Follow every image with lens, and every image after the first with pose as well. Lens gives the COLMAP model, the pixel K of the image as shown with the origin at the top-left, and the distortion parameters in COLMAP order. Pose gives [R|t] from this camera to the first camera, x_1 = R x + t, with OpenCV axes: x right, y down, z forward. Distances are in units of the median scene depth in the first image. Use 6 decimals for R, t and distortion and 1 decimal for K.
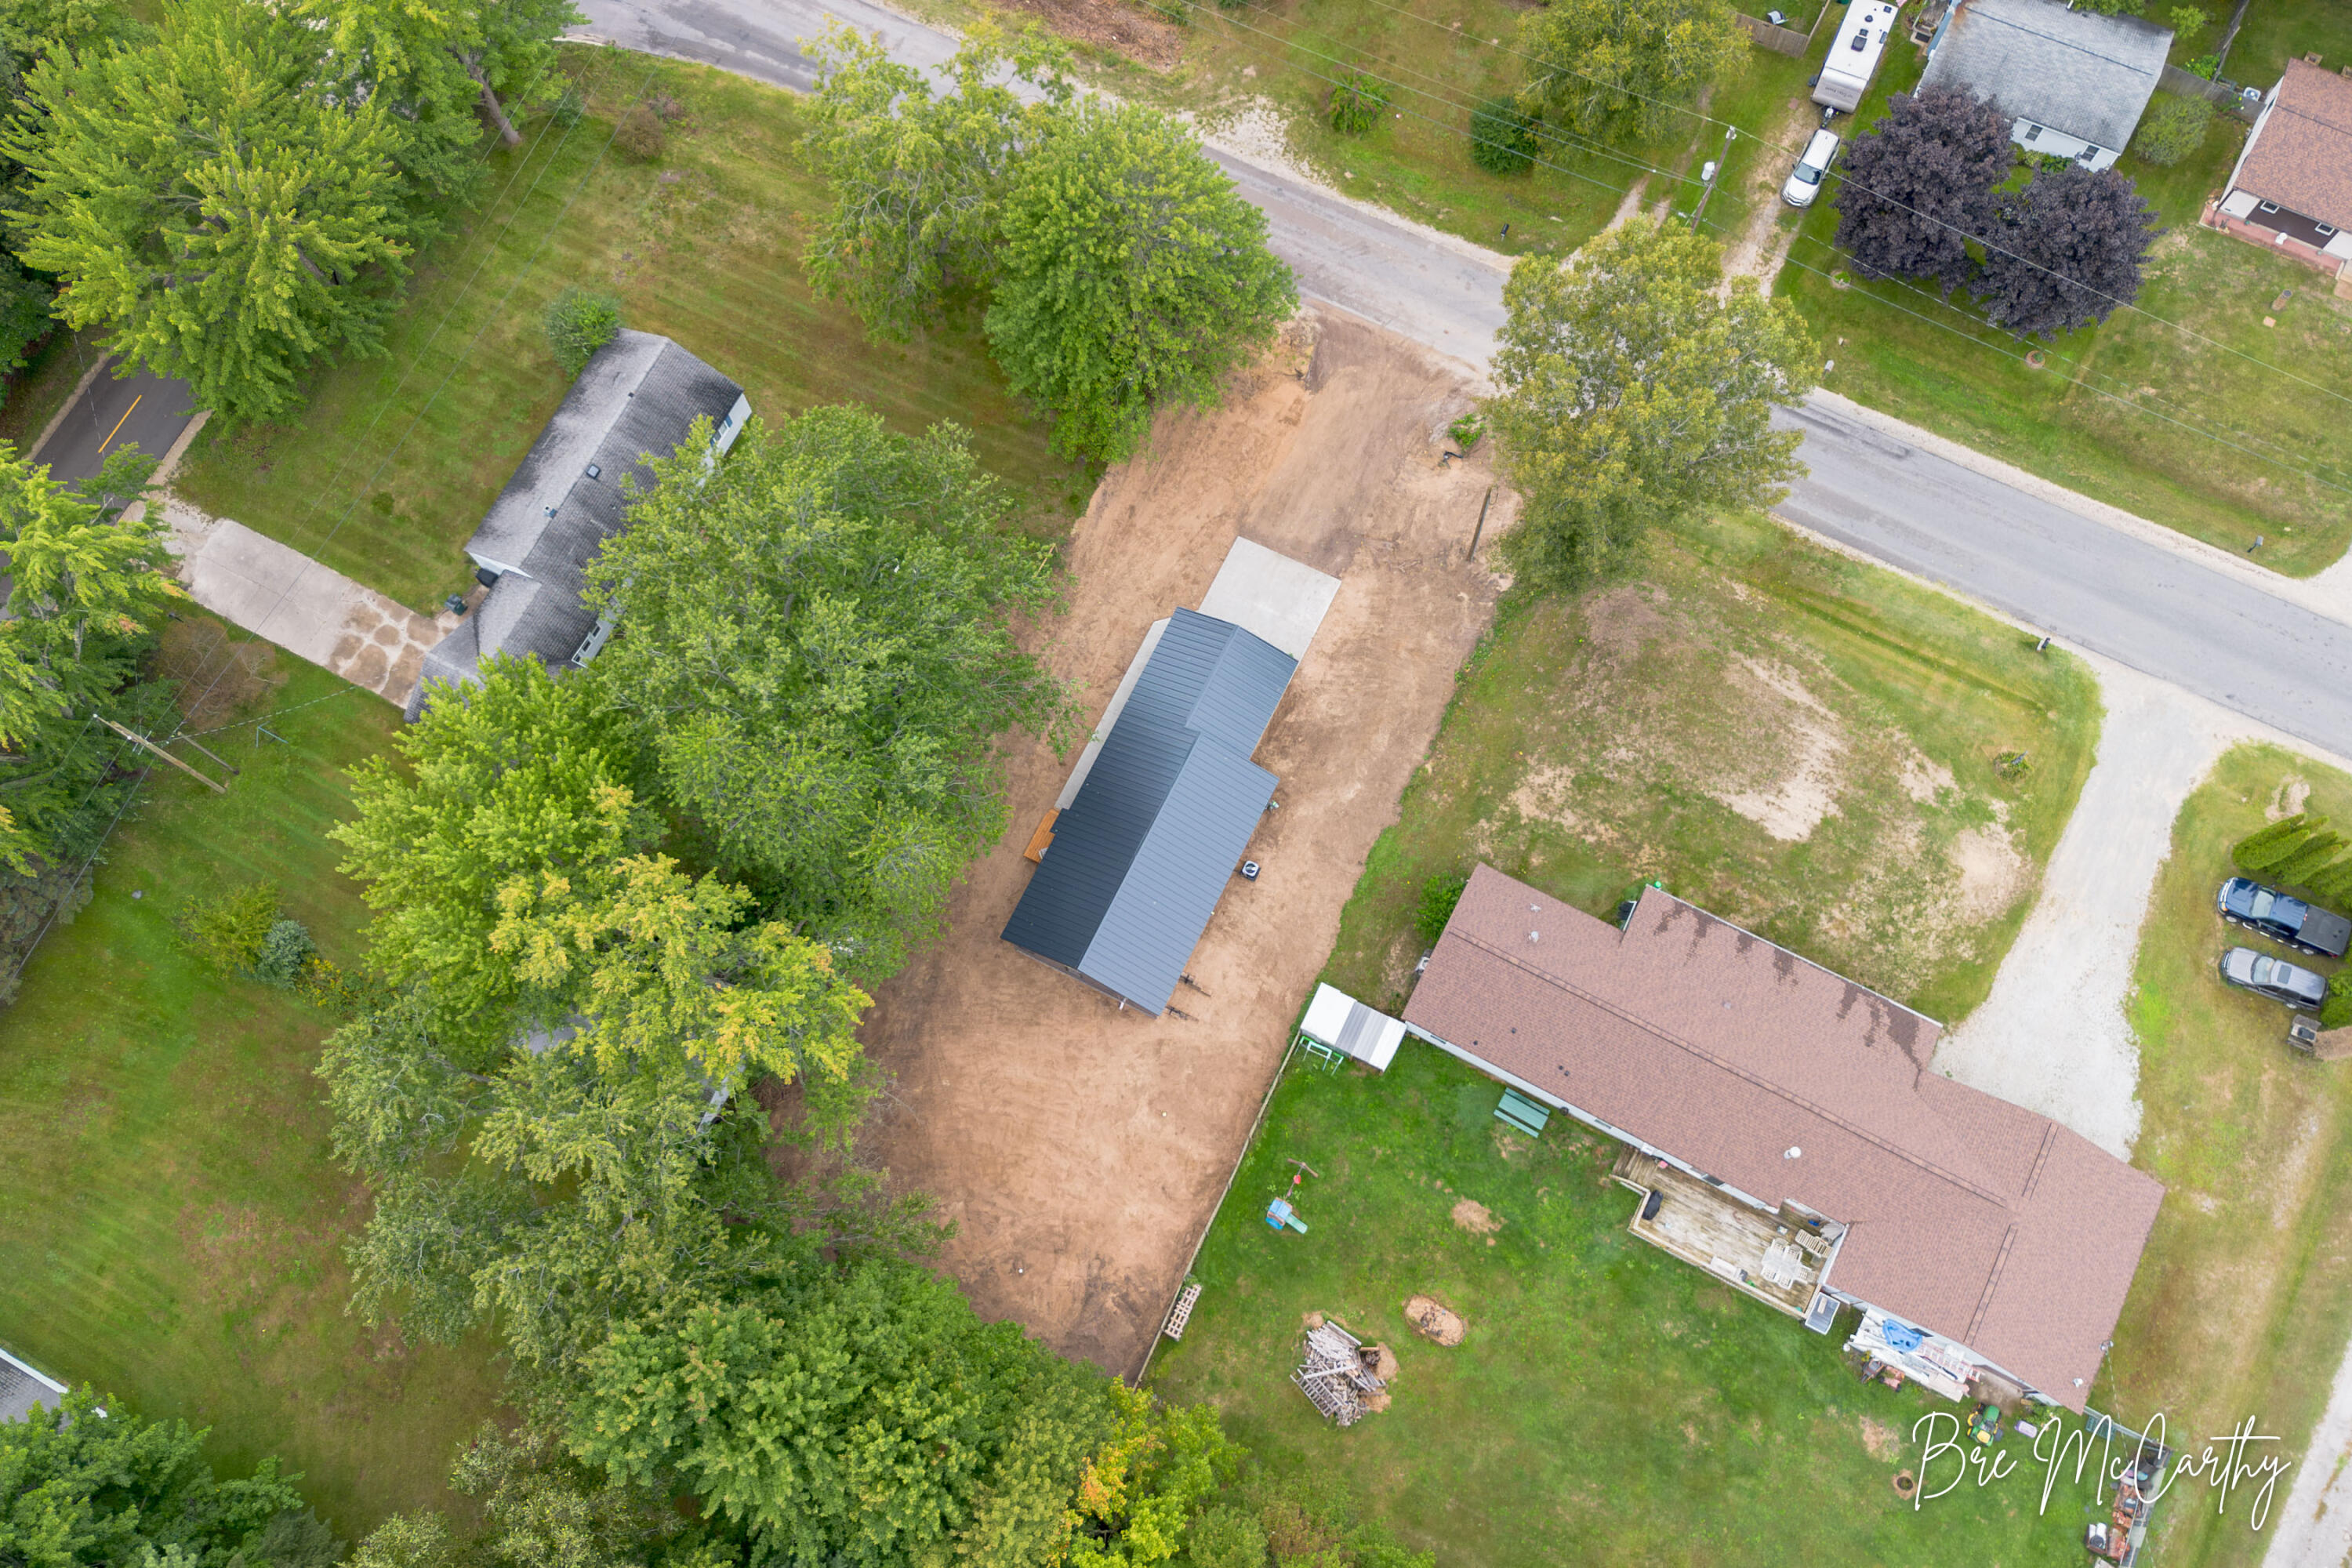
lens RADIAL K [[1937.8, 0, 1112.6], [0, 1937.8, 787.4], [0, 0, 1]] dist [0.039582, 0.005298]
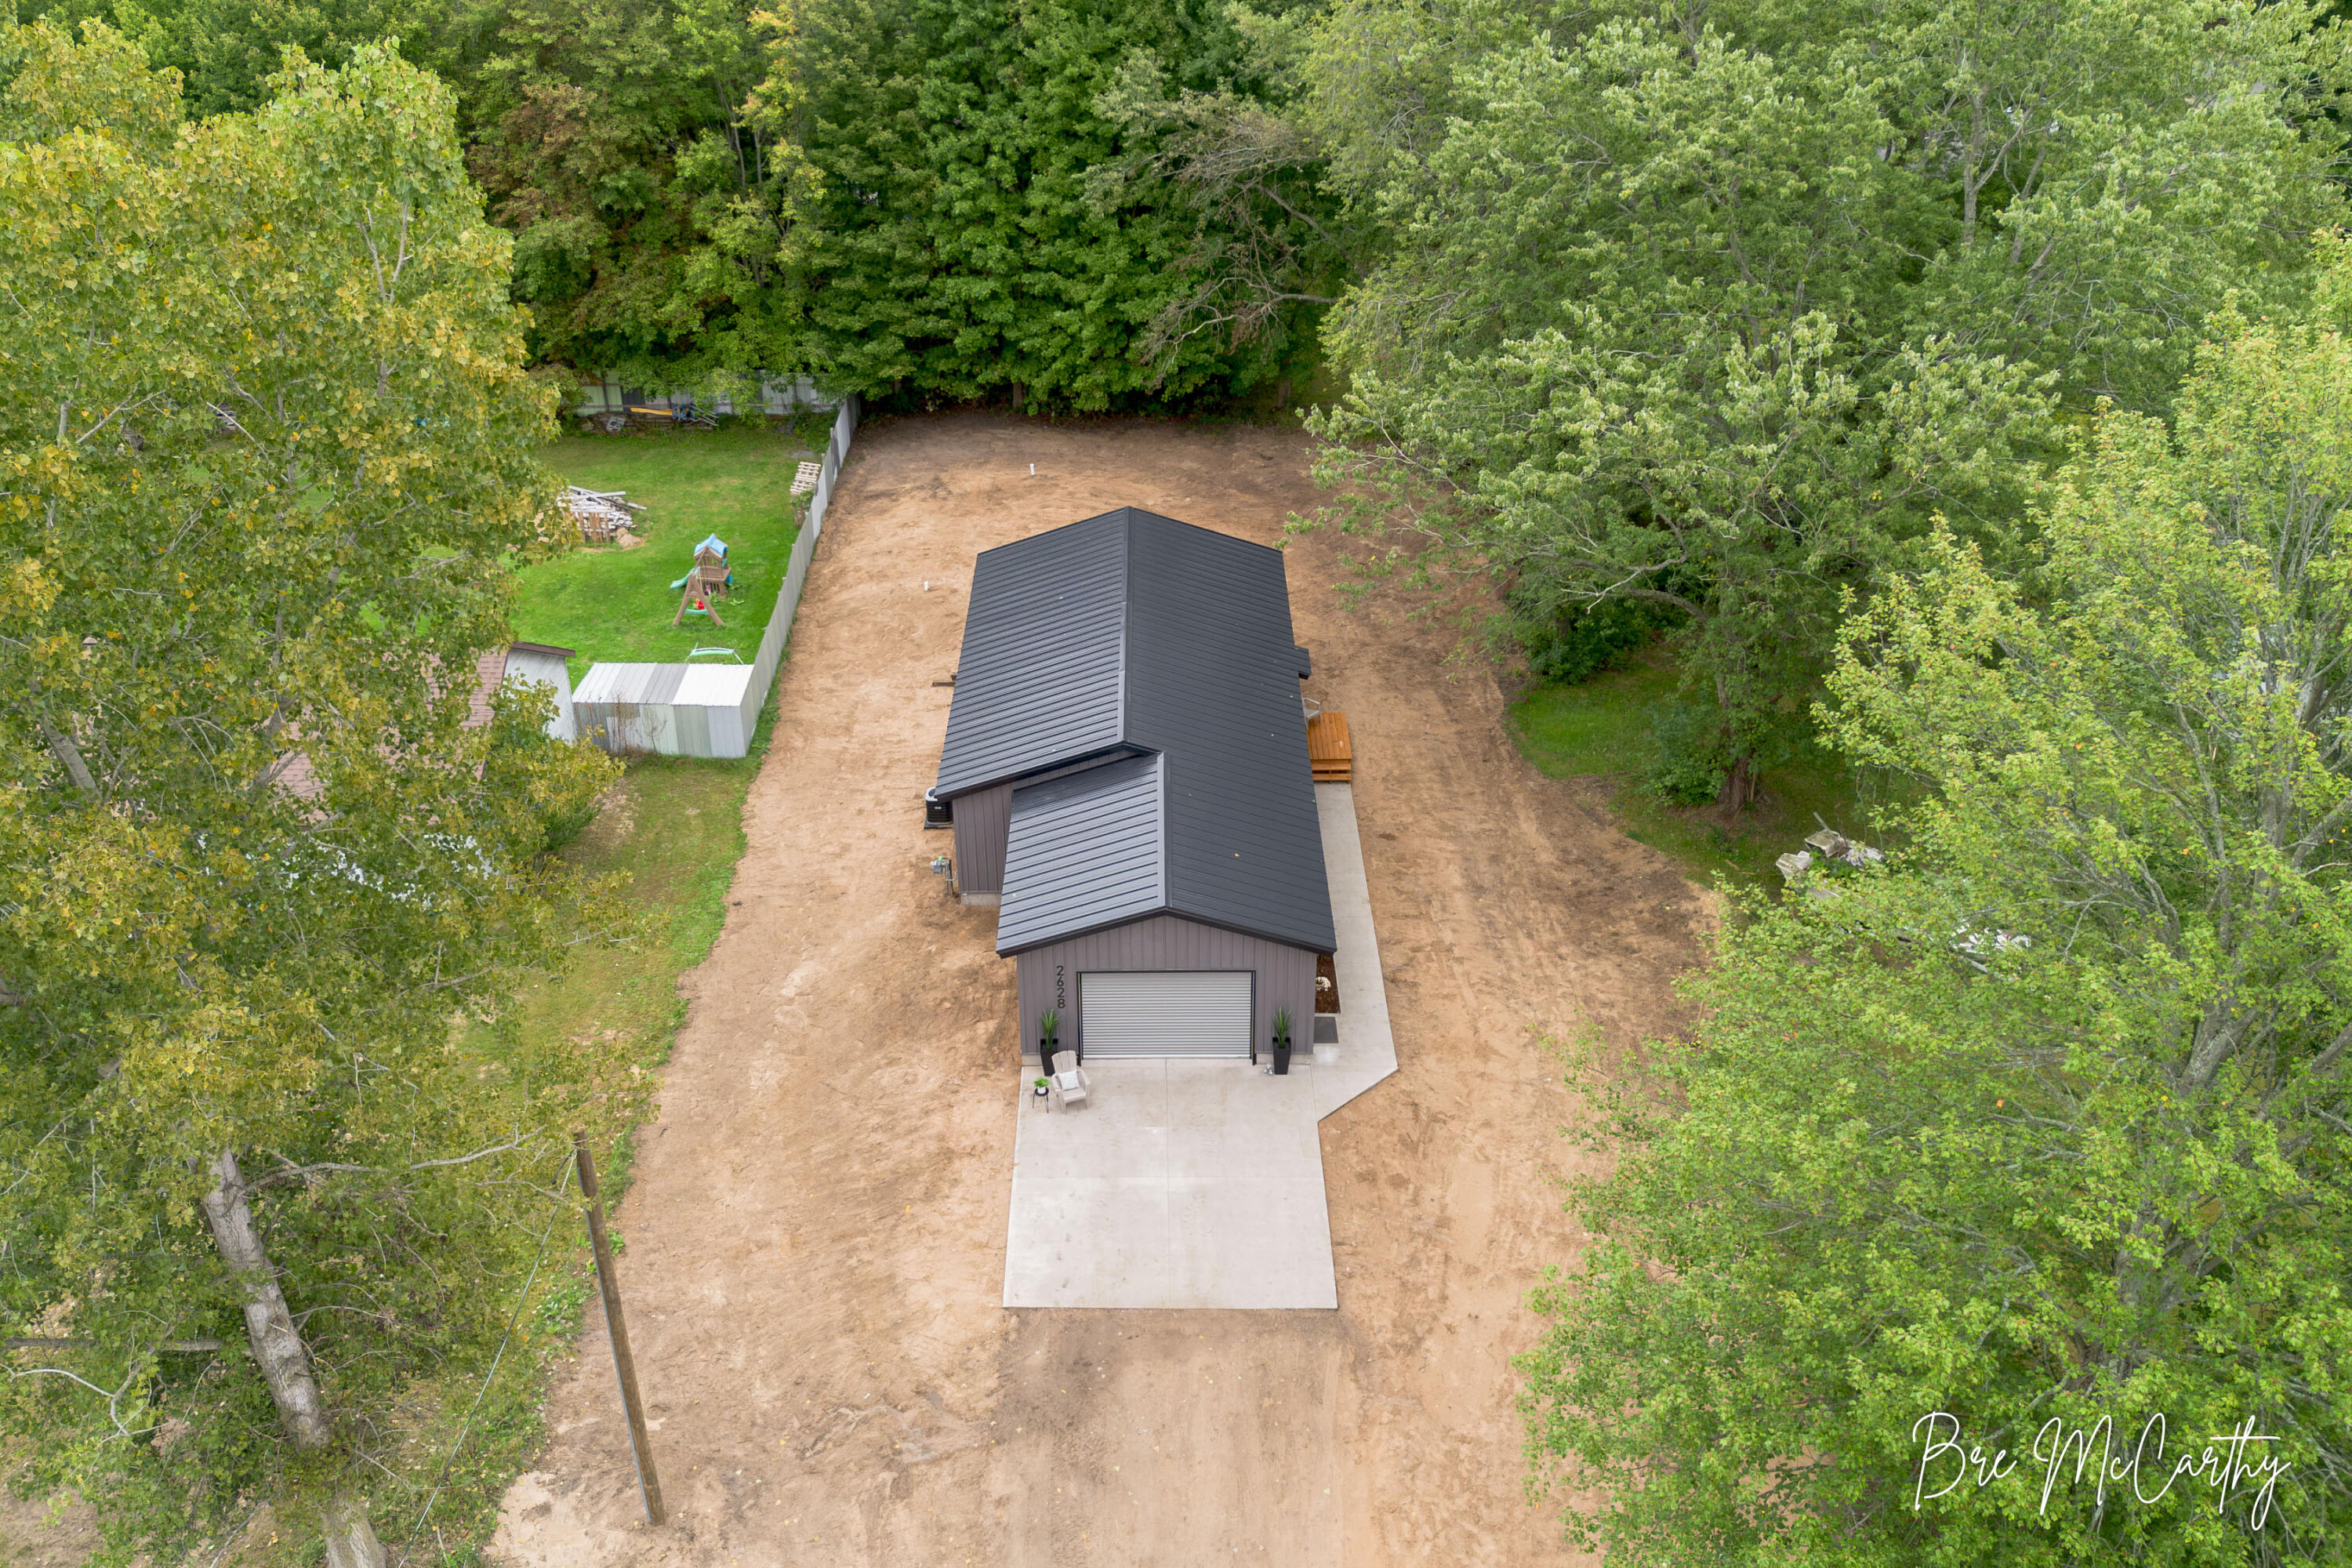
lens RADIAL K [[1942.0, 0, 1107.2], [0, 1942.0, 778.5], [0, 0, 1]] dist [0.131085, -0.311834]
pose [[-0.894458, 0.296498, -0.334716, 0.199917], [-0.397228, -0.183167, 0.899255, -0.430353], [0.205318, 0.937304, 0.281612, 0.859791]]
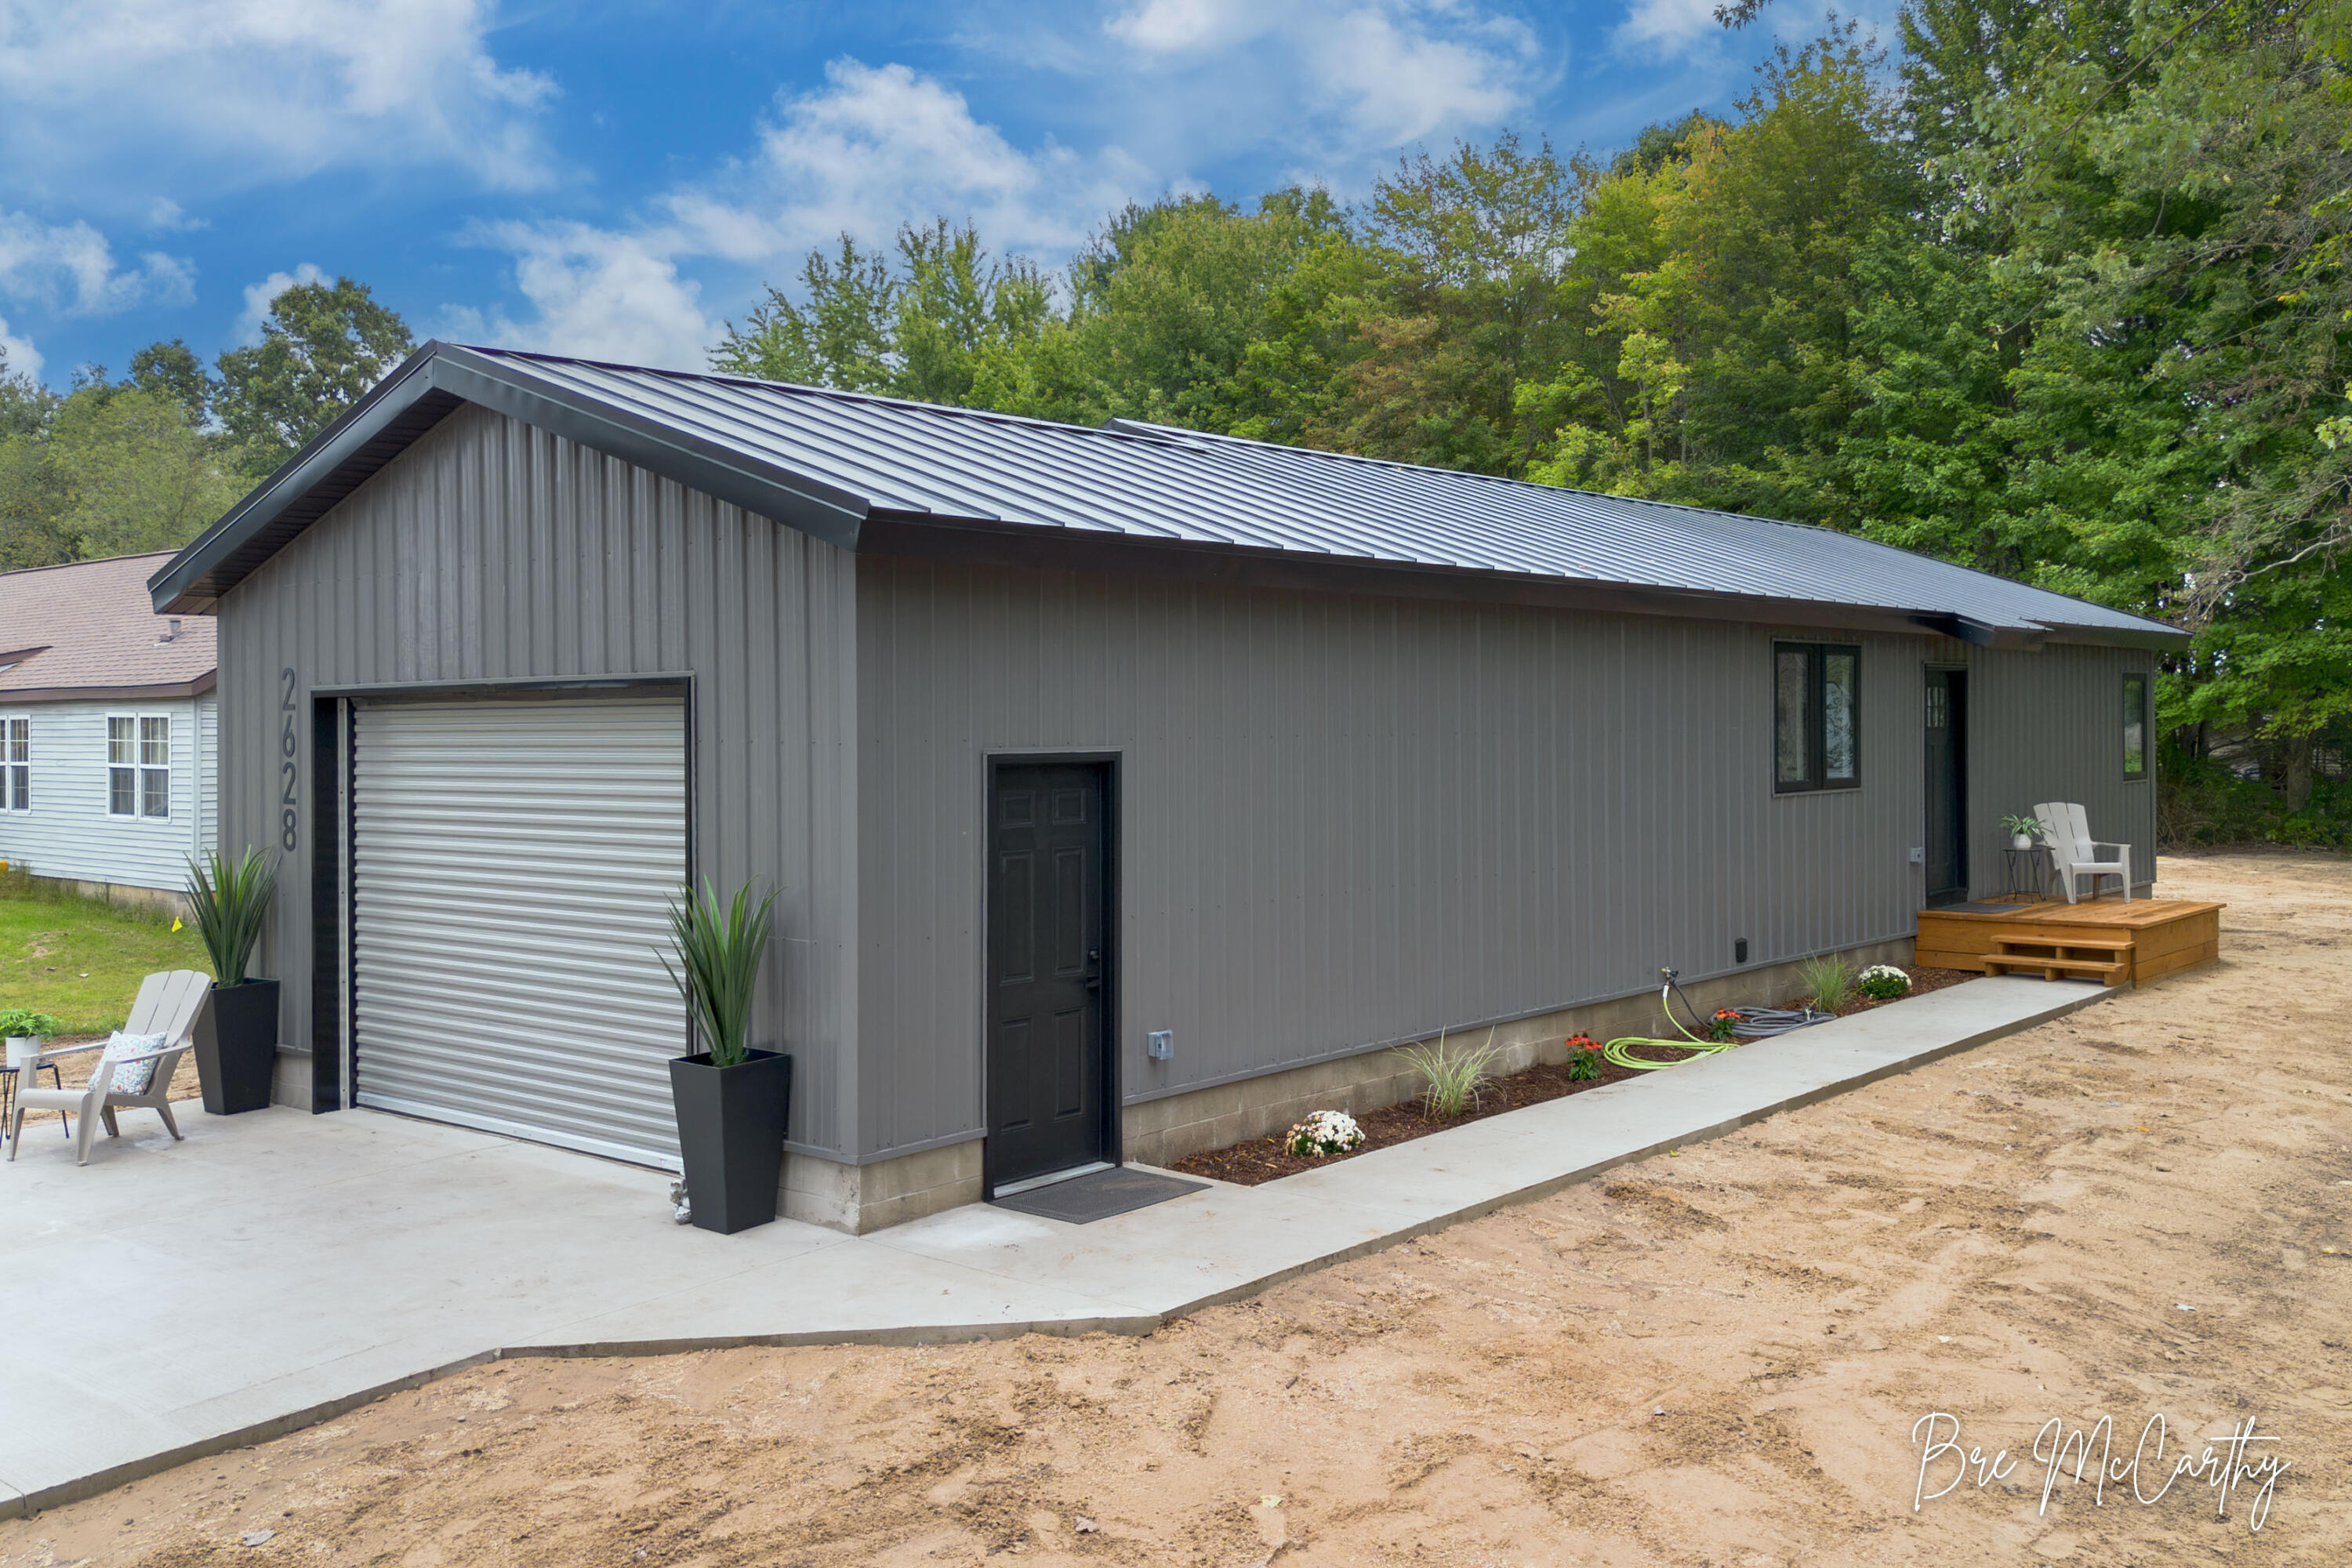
lens RADIAL K [[2035.9, 0, 1276.5], [0, 2035.9, 727.3], [0, 0, 1]] dist [0.049153, -0.017663]
pose [[-0.975750, 0.071232, 0.206972, -0.000708], [0.218820, 0.294189, 0.930360, -0.169305], [0.005383, 0.953089, -0.302642, 1.051225]]
